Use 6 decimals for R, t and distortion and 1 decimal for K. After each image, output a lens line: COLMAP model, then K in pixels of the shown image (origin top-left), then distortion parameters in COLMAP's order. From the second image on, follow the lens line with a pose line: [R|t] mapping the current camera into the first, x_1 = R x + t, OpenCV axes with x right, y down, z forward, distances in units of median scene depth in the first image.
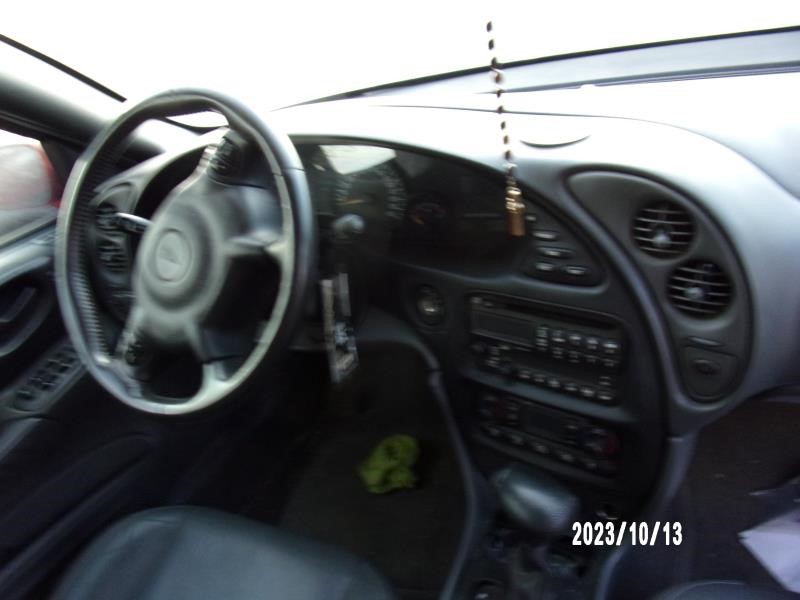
lens RADIAL K [[565.1, 0, 400.0], [0, 565.1, 300.0], [0, 0, 1]] dist [-0.049219, 0.000603]
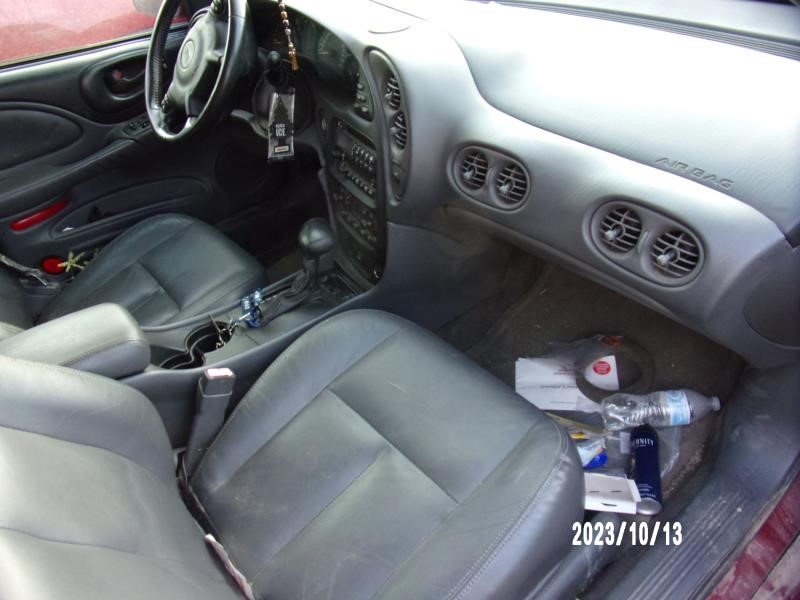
lens RADIAL K [[565.1, 0, 400.0], [0, 565.1, 300.0], [0, 0, 1]] dist [-0.049219, 0.000603]
pose [[0.910294, 0.331170, -0.248379, 0.897892], [-0.274451, 0.931989, 0.236796, 0.043492], [0.309906, -0.147386, 0.939274, -0.586674]]
